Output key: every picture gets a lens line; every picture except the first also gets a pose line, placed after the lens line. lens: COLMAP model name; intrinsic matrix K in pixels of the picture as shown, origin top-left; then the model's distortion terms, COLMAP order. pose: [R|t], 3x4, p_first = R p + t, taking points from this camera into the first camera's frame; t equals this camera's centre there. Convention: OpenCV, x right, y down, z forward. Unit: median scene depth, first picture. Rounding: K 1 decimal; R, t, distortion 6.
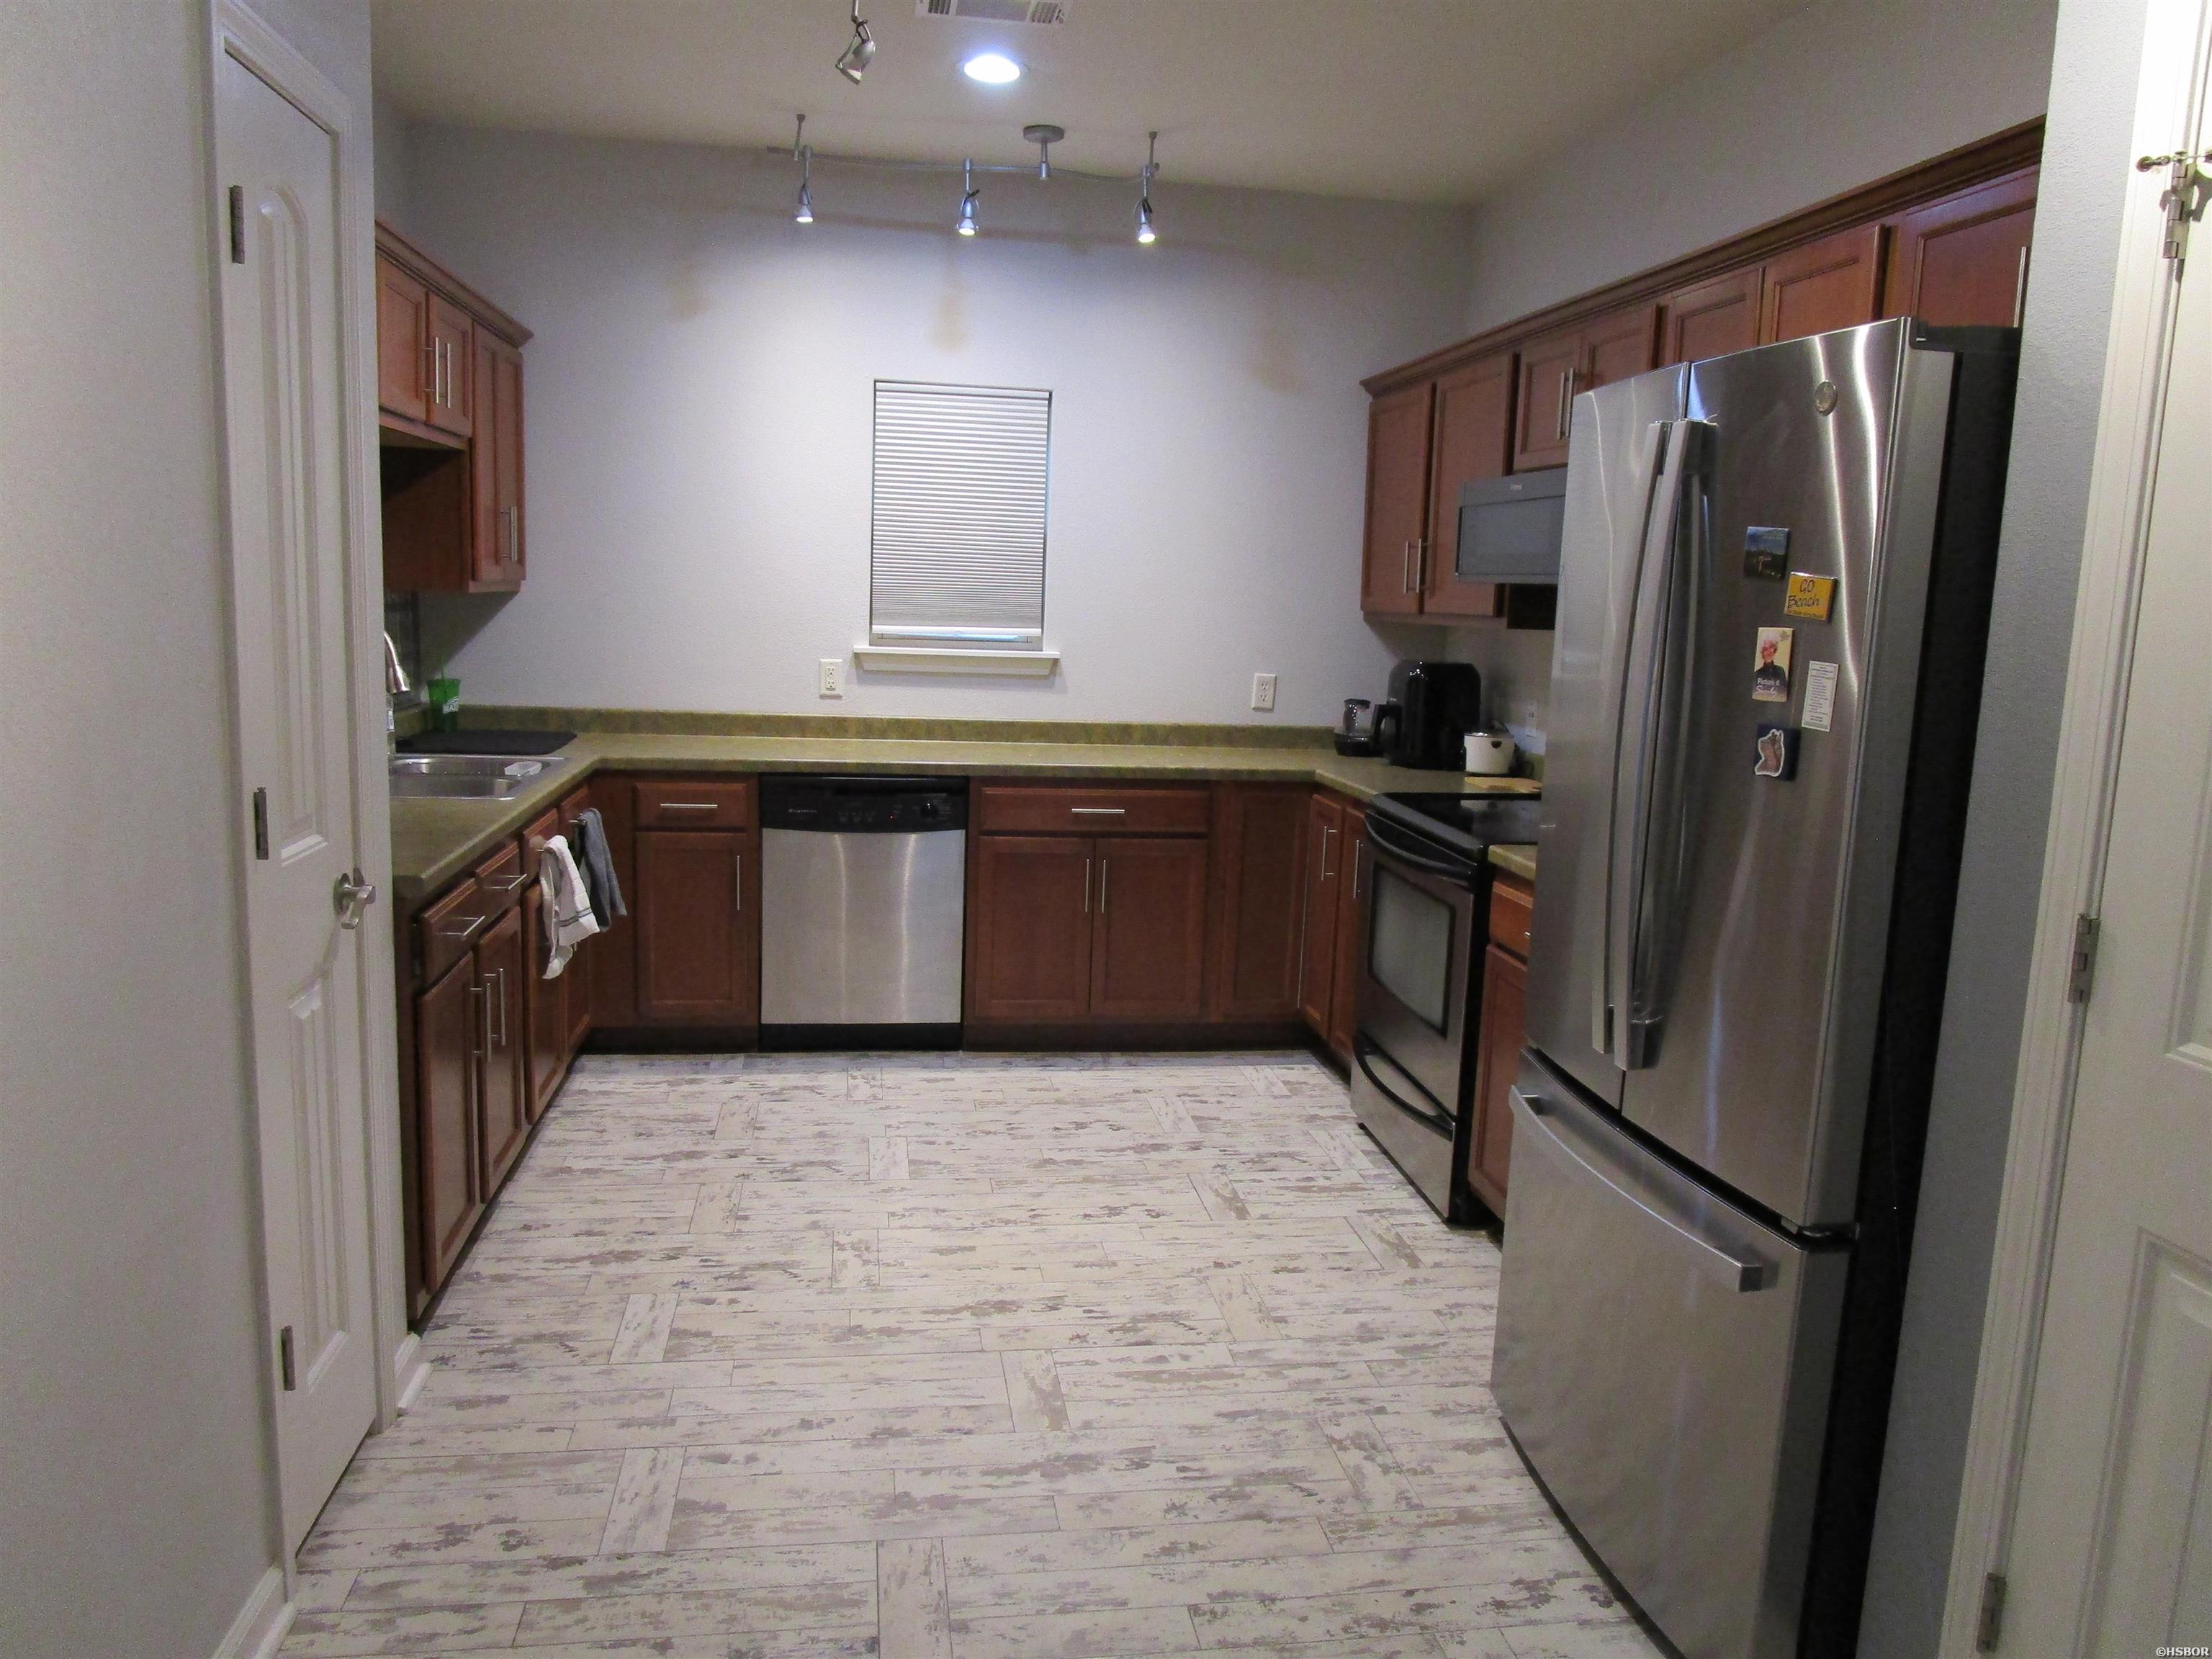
lens RADIAL K [[1564.1, 0, 1100.0], [0, 1564.1, 827.5], [0, 0, 1]] dist [-0.041001, 0.015861]
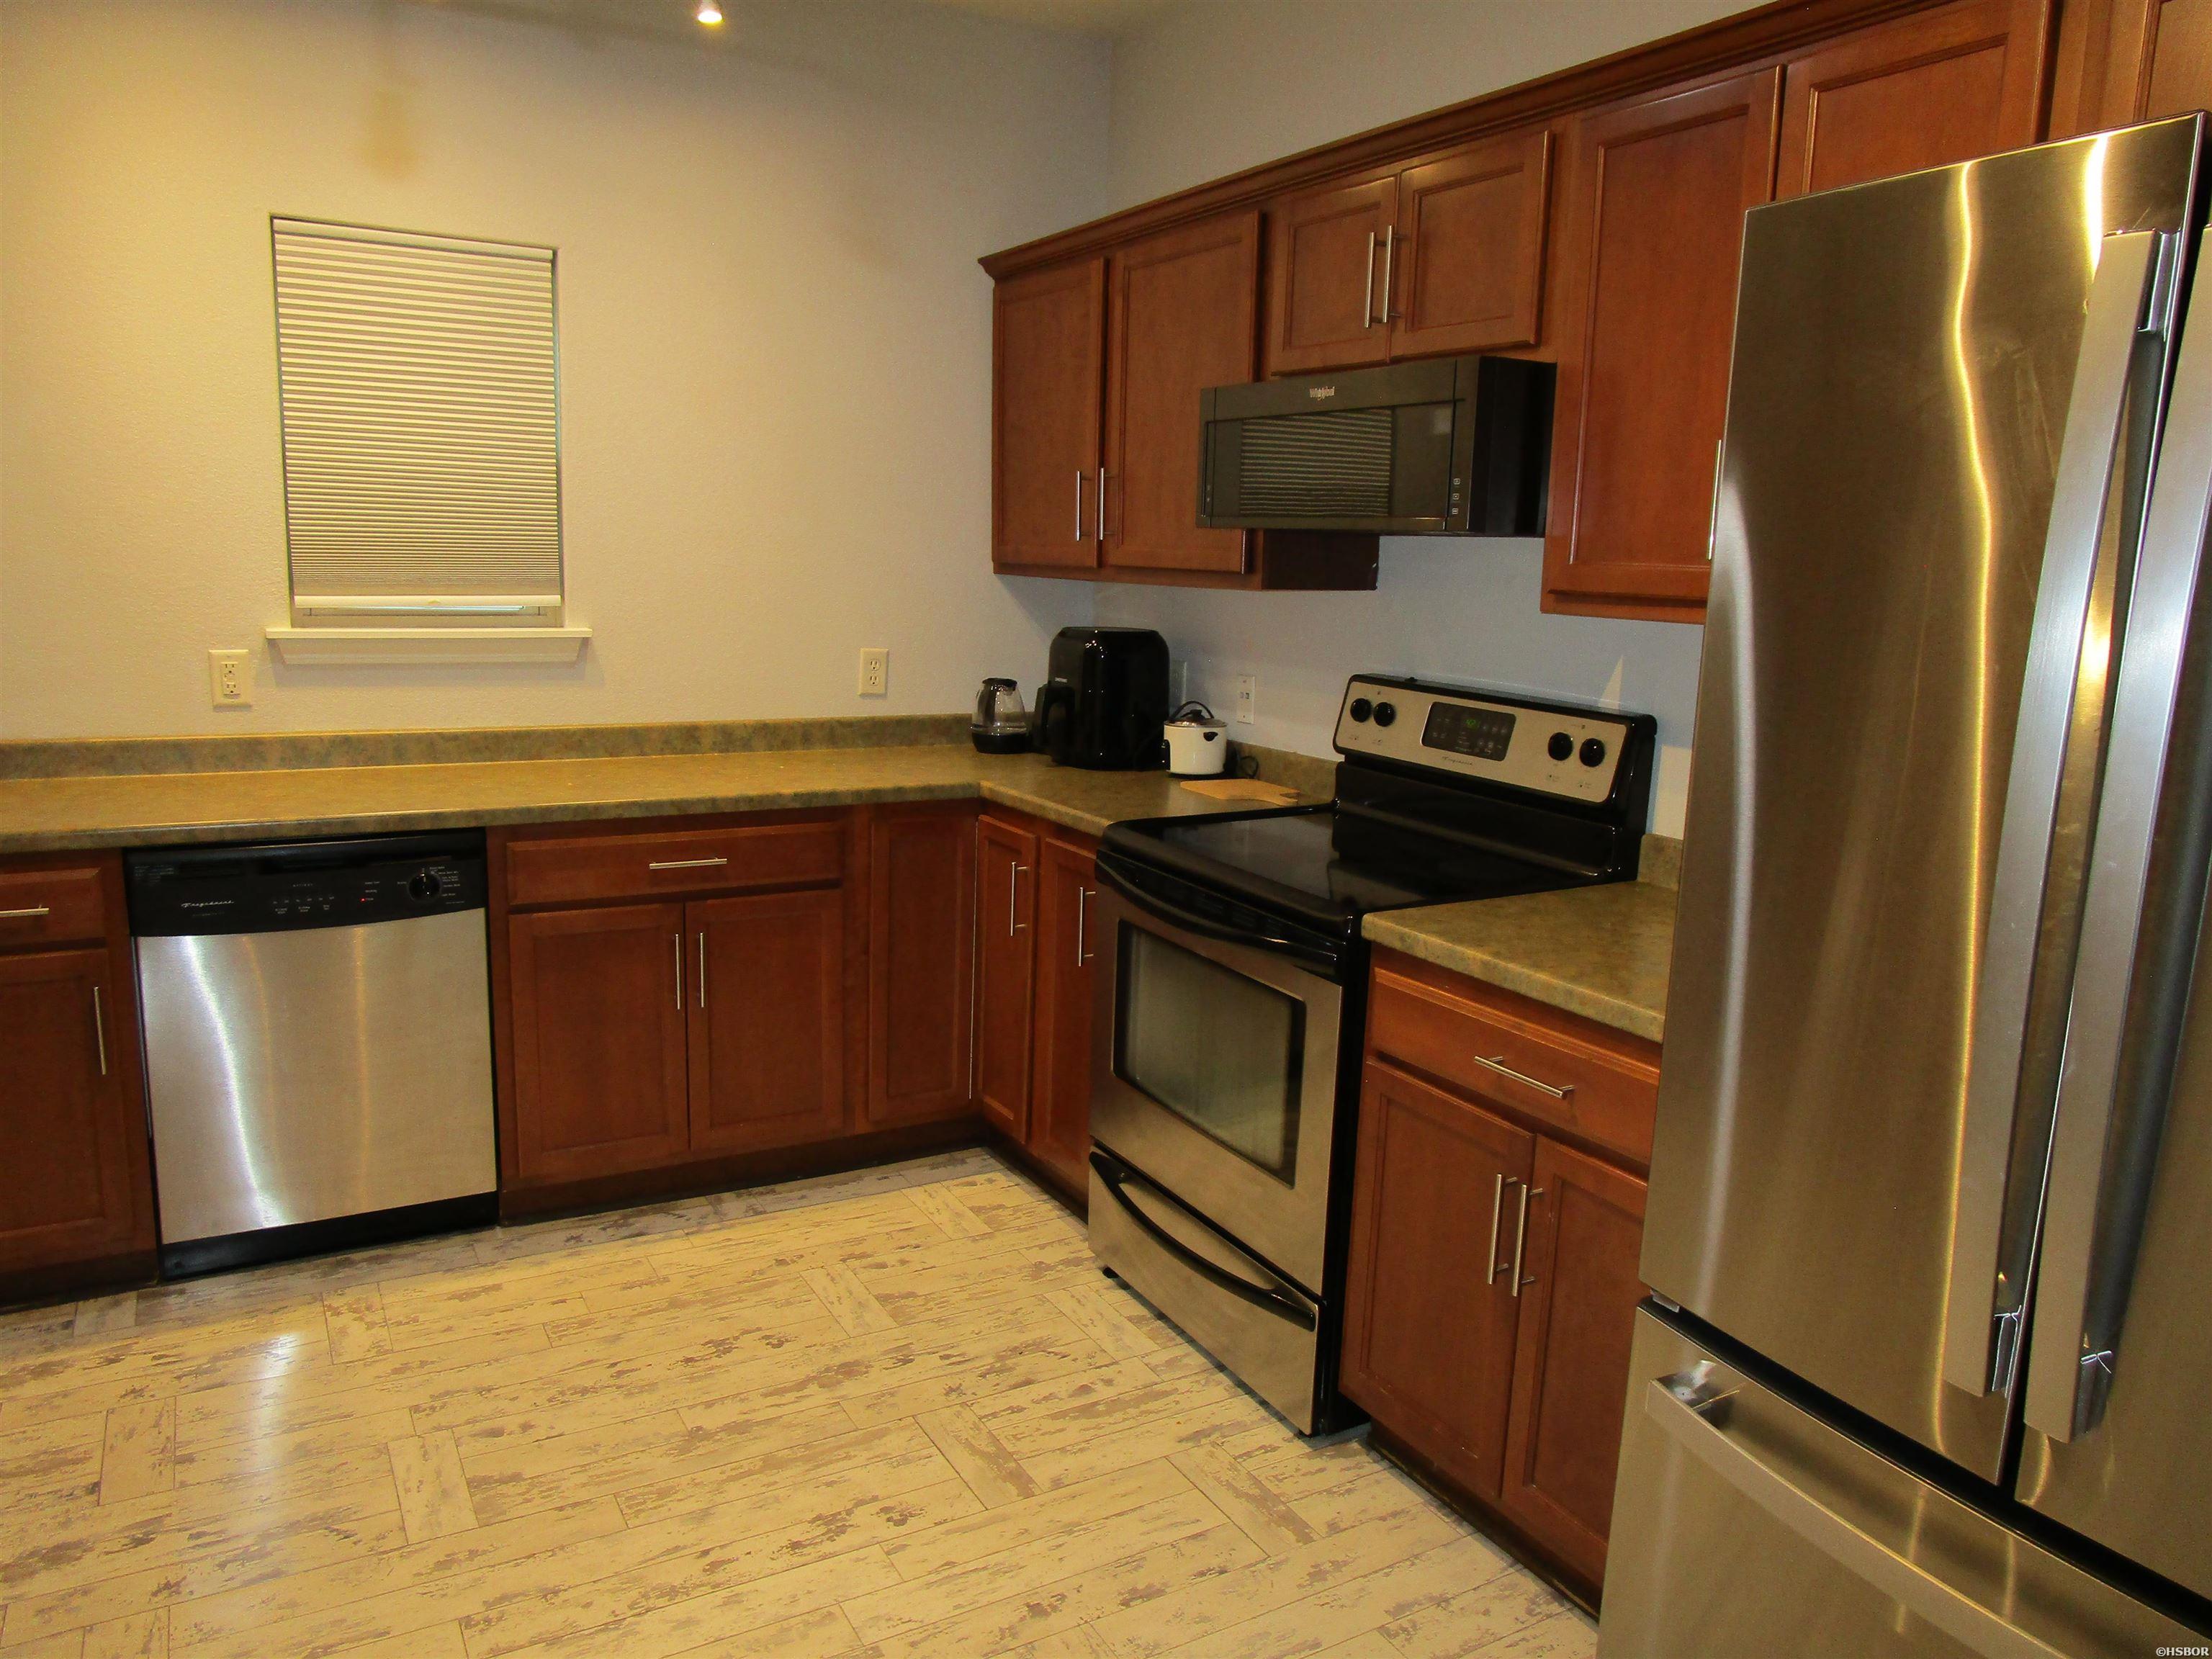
lens RADIAL K [[1564.1, 0, 1109.4], [0, 1564.1, 834.0], [0, 0, 1]] dist [-0.041001, 0.015861]
pose [[0.932219, -0.072102, 0.354638, -0.073021], [0.057117, 0.996983, 0.052558, -0.050357], [-0.357358, -0.028740, 0.933525, 0.303488]]
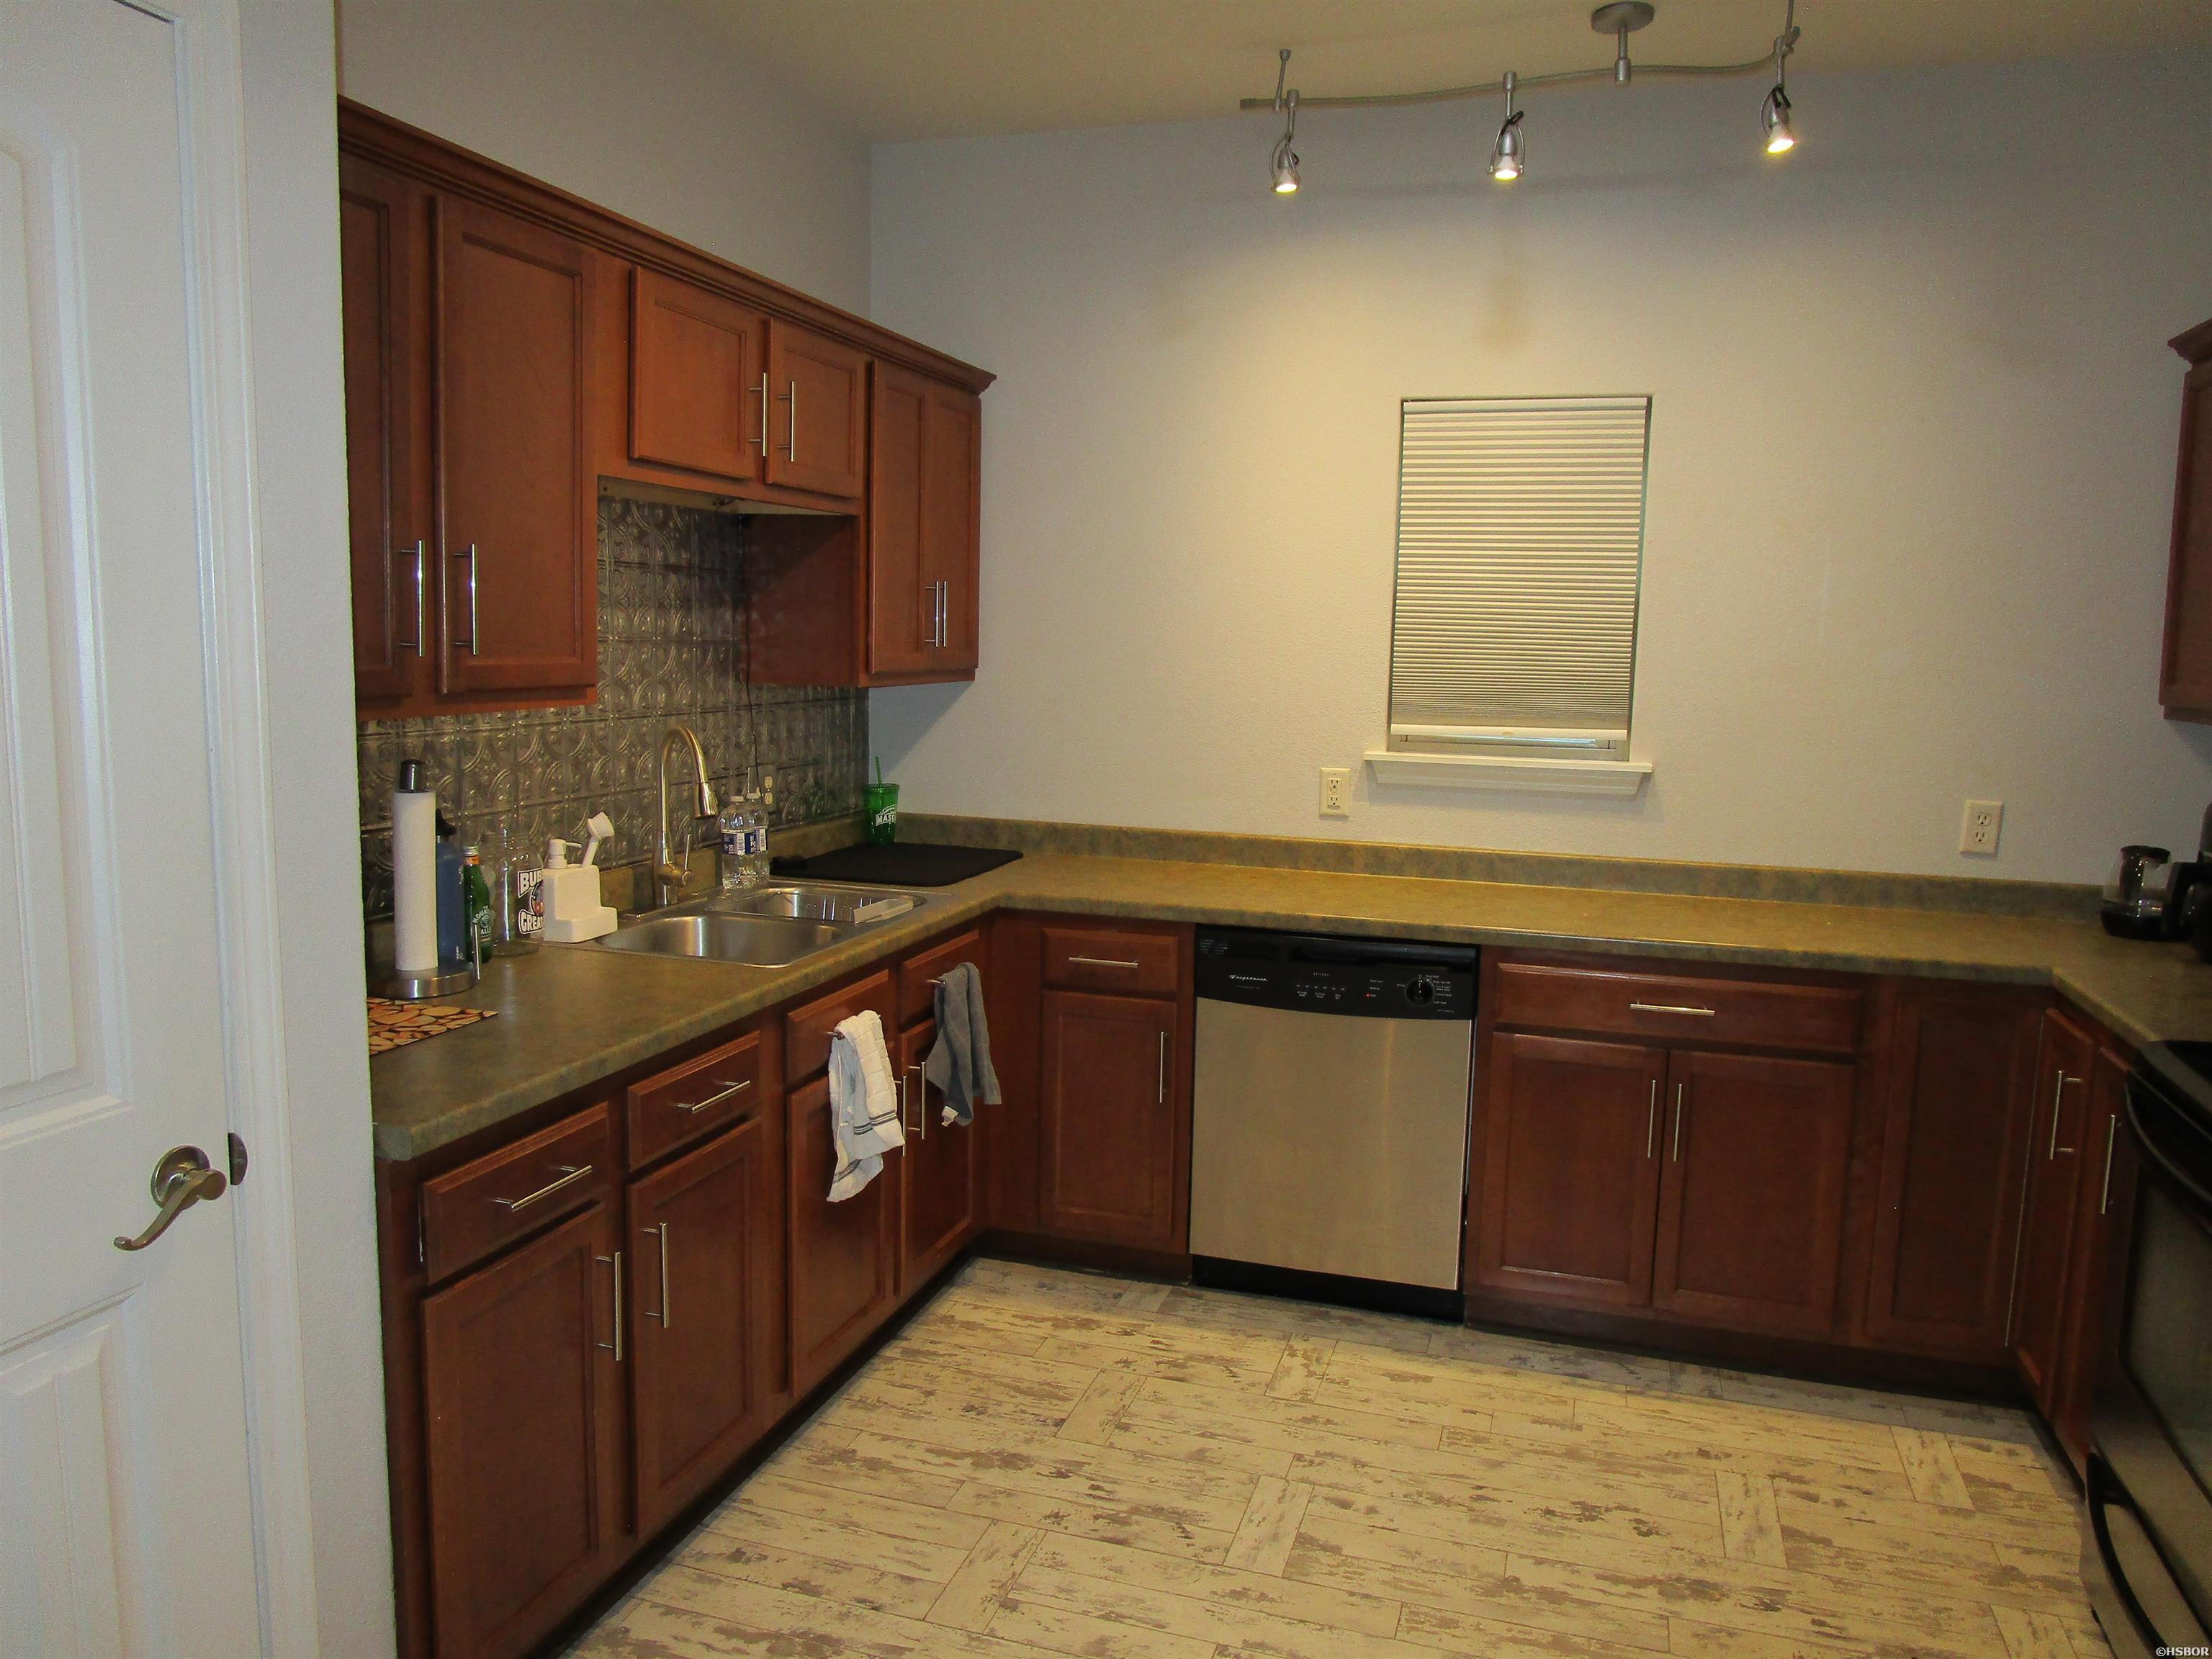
lens RADIAL K [[1564.1, 0, 1102.3], [0, 1564.1, 833.3], [0, 0, 1]] dist [-0.041001, 0.015861]
pose [[0.894565, 0.036981, -0.445406, 0.076252], [-0.054634, 0.998145, -0.026854, -0.056185], [0.443587, 0.048357, 0.894926, 0.305987]]
